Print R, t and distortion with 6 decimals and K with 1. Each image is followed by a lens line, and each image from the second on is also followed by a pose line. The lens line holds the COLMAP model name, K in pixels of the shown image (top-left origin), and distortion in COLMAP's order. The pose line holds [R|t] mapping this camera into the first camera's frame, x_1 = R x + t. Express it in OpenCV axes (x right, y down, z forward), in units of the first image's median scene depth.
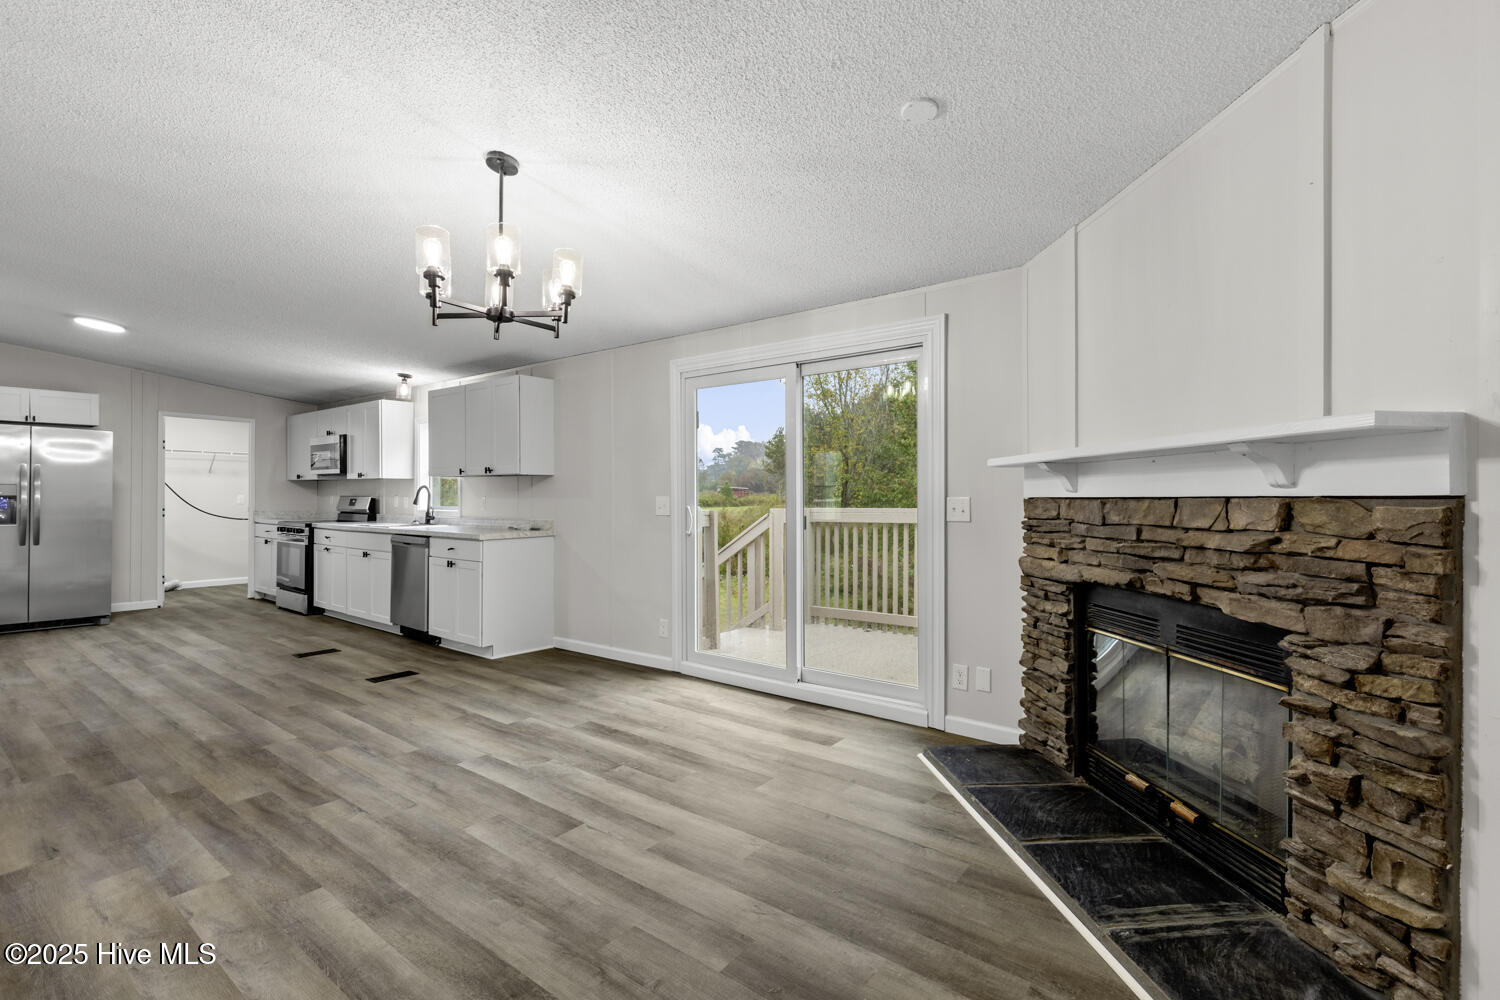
lens RADIAL K [[680.5, 0, 755.4], [0, 680.5, 493.1], [0, 0, 1]] dist [-0.001472, -0.000204]
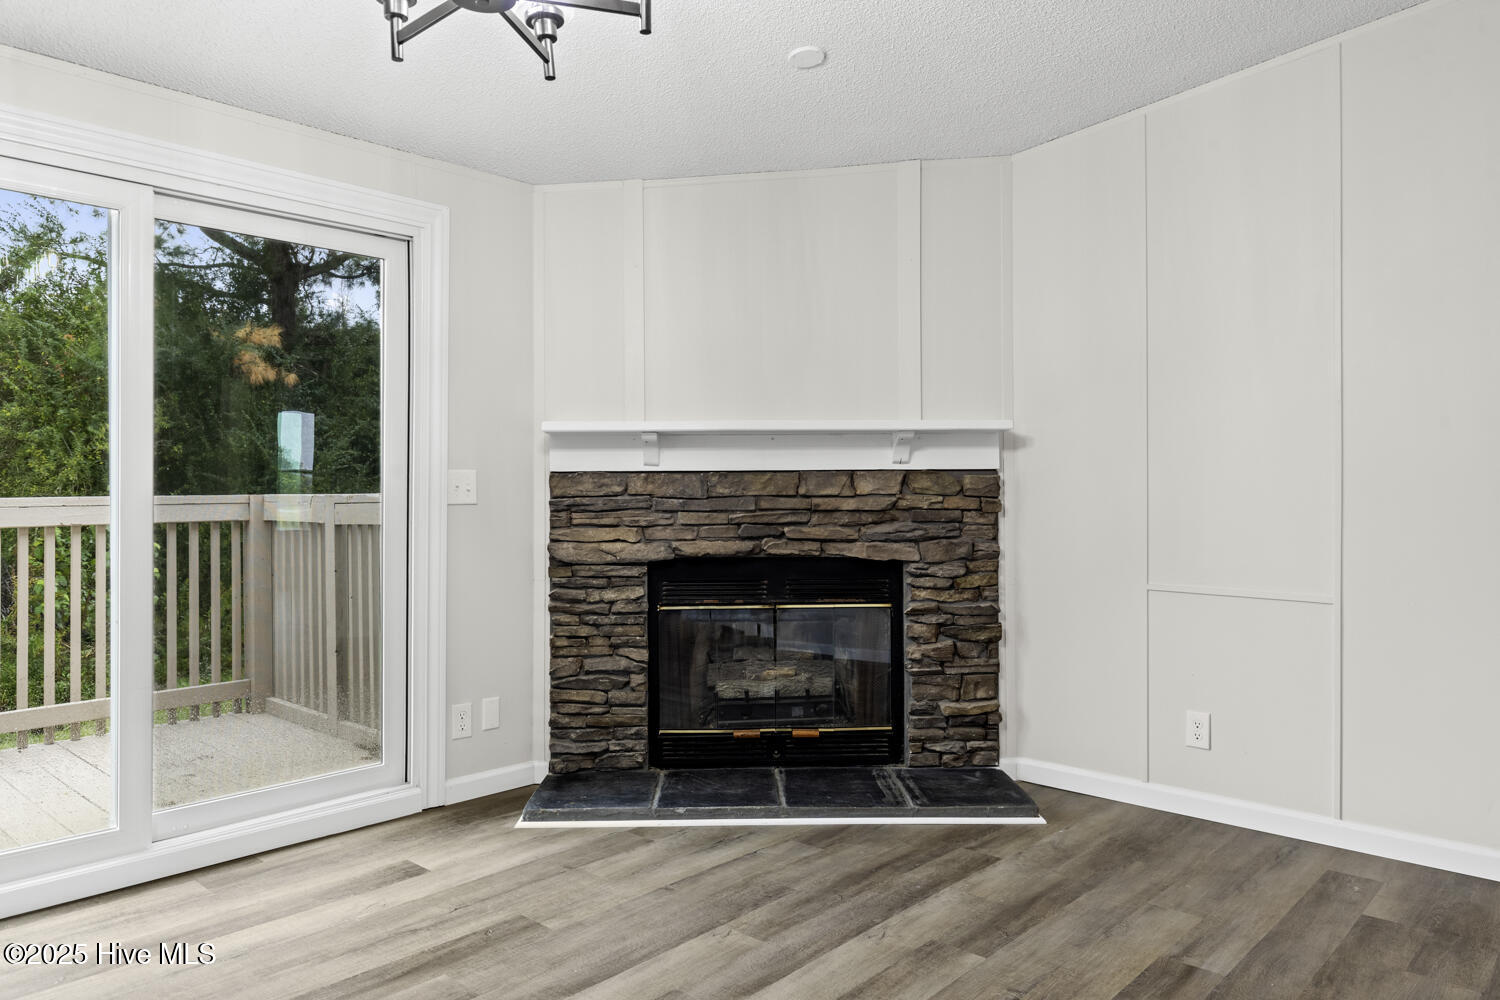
lens RADIAL K [[1019.5, 0, 748.9], [0, 1019.5, 496.4], [0, 0, 1]] dist [0.003029, 0.004484]
pose [[0.077402, 0.000897, 0.997000, -1.360795], [-0.000452, 1.000000, -0.000865, 0.061836], [-0.997000, -0.000384, 0.077402, 1.117267]]
